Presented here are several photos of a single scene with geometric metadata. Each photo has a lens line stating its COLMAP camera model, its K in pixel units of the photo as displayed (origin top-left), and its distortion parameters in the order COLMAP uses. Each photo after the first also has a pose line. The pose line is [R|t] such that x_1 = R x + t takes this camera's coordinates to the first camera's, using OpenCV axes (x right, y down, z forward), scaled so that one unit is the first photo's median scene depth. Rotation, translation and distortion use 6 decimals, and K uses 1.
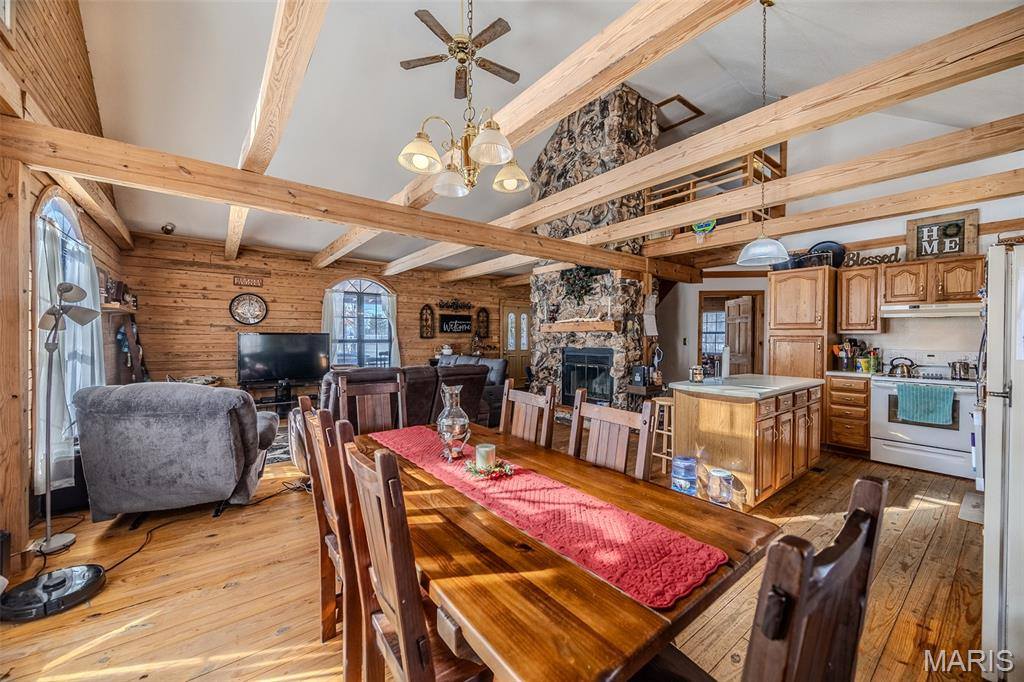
lens RADIAL K [[389.1, 0, 513.4], [0, 389.1, 339.9], [0, 0, 1]] dist [-0.002085, -0.000718]
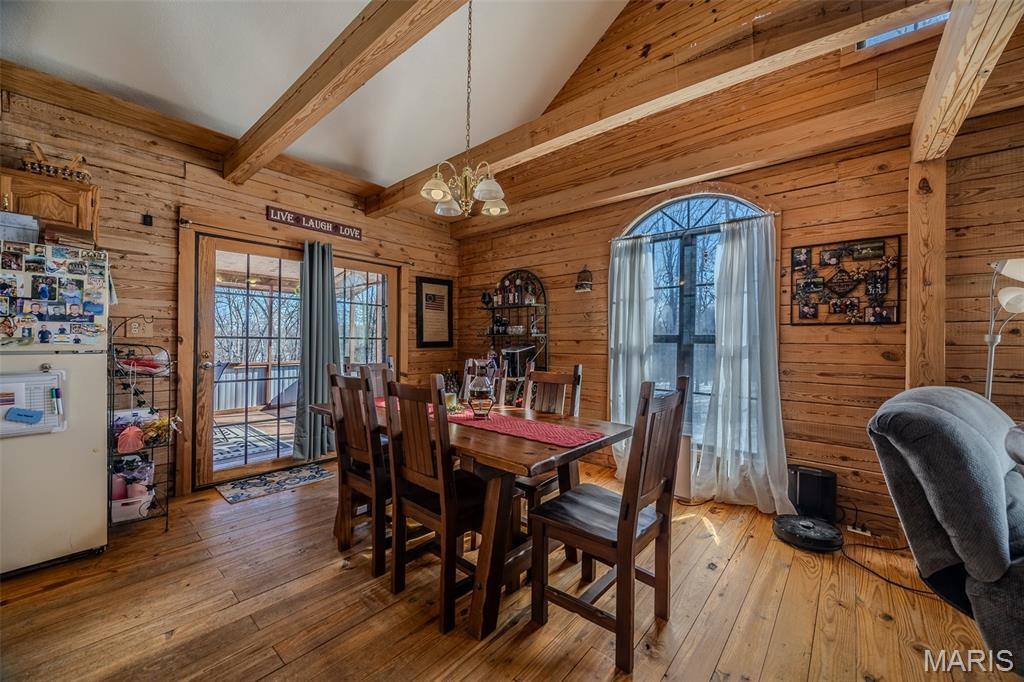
lens RADIAL K [[389.1, 0, 512.9], [0, 389.1, 340.5], [0, 0, 1]] dist [-0.002085, -0.000718]
pose [[-0.979405, -0.017817, -0.201117, 0.002529], [-0.019338, 0.999797, 0.005597, 0.013757], [0.200976, 0.009371, -0.979551, 0.634769]]
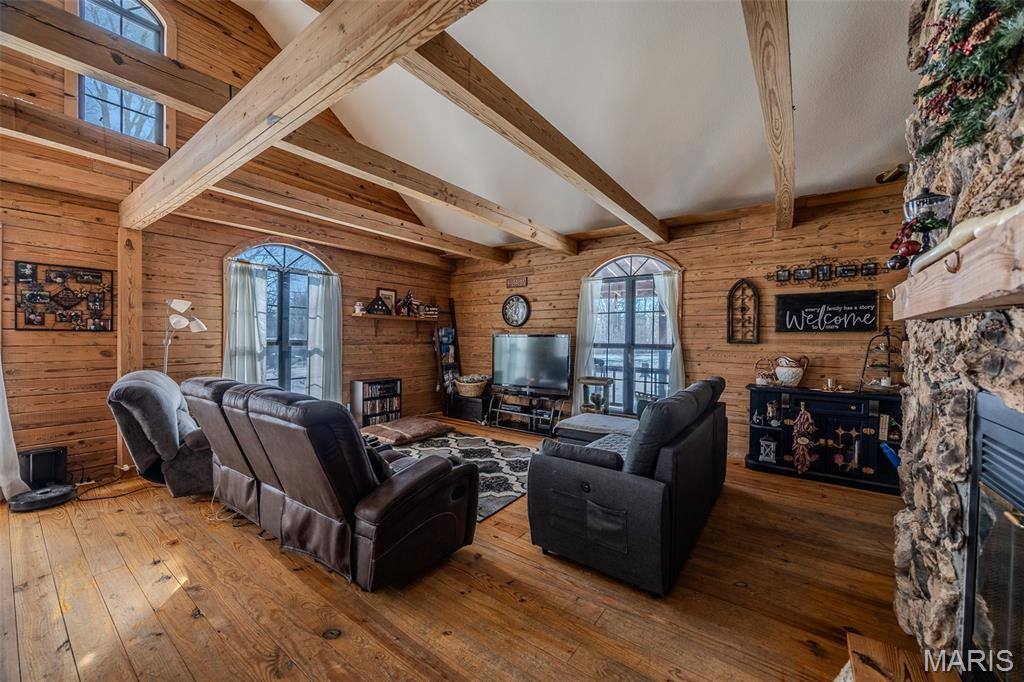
lens RADIAL K [[389.1, 0, 516.1], [0, 389.1, 342.9], [0, 0, 1]] dist [-0.002085, -0.000718]
pose [[0.276679, 0.008745, -0.960923, 0.261847], [-0.015827, 0.999864, 0.004542, -0.003222], [0.960832, 0.013952, 0.276780, 0.746107]]
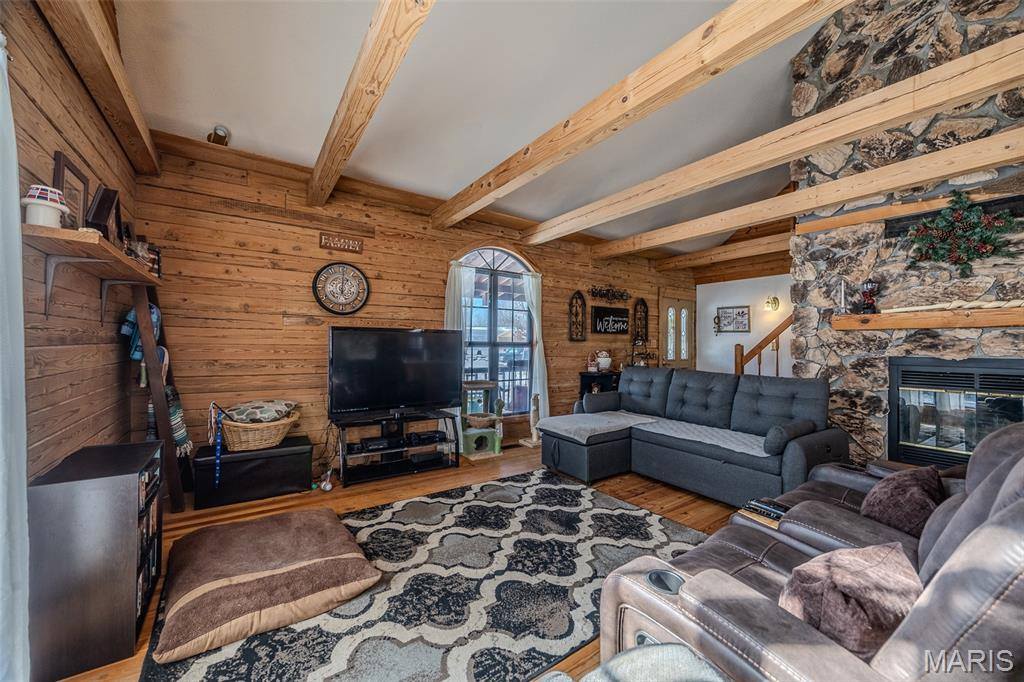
lens RADIAL K [[389.1, 0, 512.3], [0, 389.1, 339.8], [0, 0, 1]] dist [-0.002085, -0.000718]
pose [[0.998018, 0.006716, -0.062563, -0.388521], [-0.007871, 0.999803, -0.018243, 0.008765], [0.062428, 0.018699, 0.997874, 0.427747]]
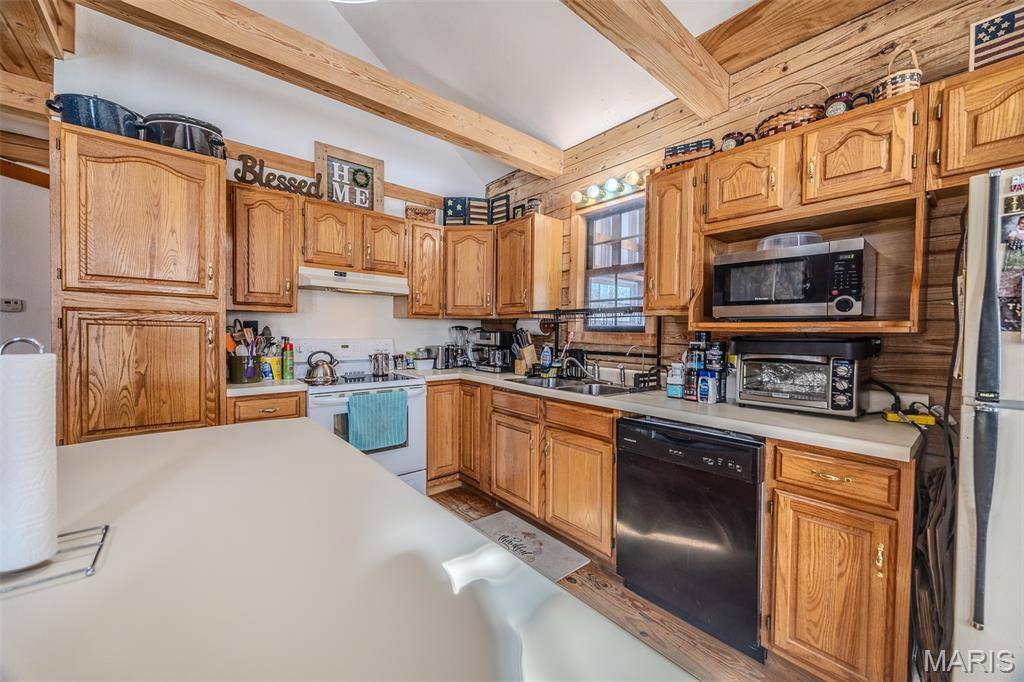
lens RADIAL K [[389.1, 0, 515.2], [0, 389.1, 341.6], [0, 0, 1]] dist [-0.002085, -0.000718]
pose [[-0.043349, -0.032547, 0.998530, 0.236088], [-0.002786, 0.999469, 0.032457, 0.005571], [-0.999056, -0.001374, -0.043417, 0.487687]]
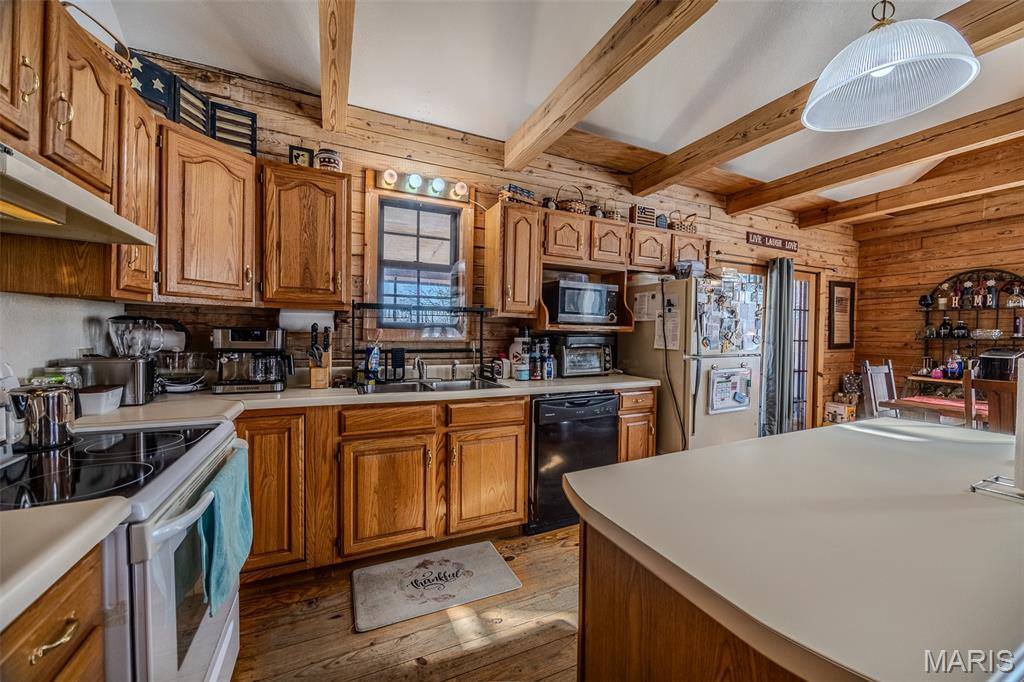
lens RADIAL K [[389.1, 0, 515.8], [0, 389.1, 341.9], [0, 0, 1]] dist [-0.002085, -0.000718]
pose [[-0.975359, -0.027348, 0.218922, 0.474231], [-0.019851, 0.999141, 0.036370, 0.004695], [-0.219729, 0.031128, -0.975064, 0.765048]]
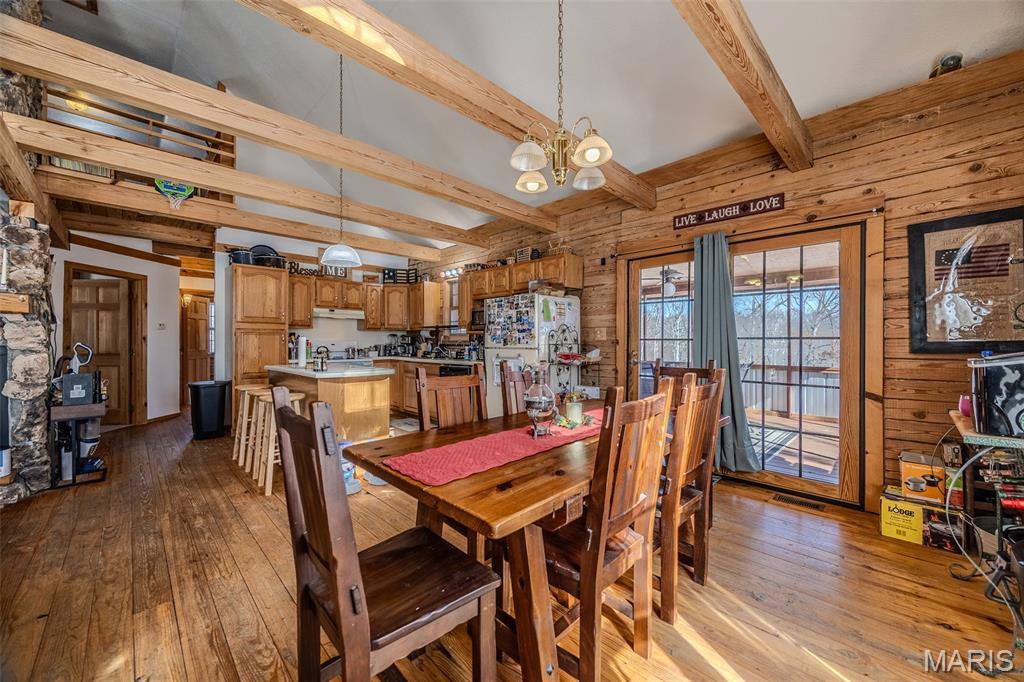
lens RADIAL K [[389.1, 0, 518.1], [0, 389.1, 340.6], [0, 0, 1]] dist [-0.002085, -0.000718]
pose [[-0.131266, -0.005426, 0.991332, -0.323695], [0.008801, 0.999939, 0.006639, 0.015599], [-0.991308, 0.009596, -0.131210, 0.337914]]
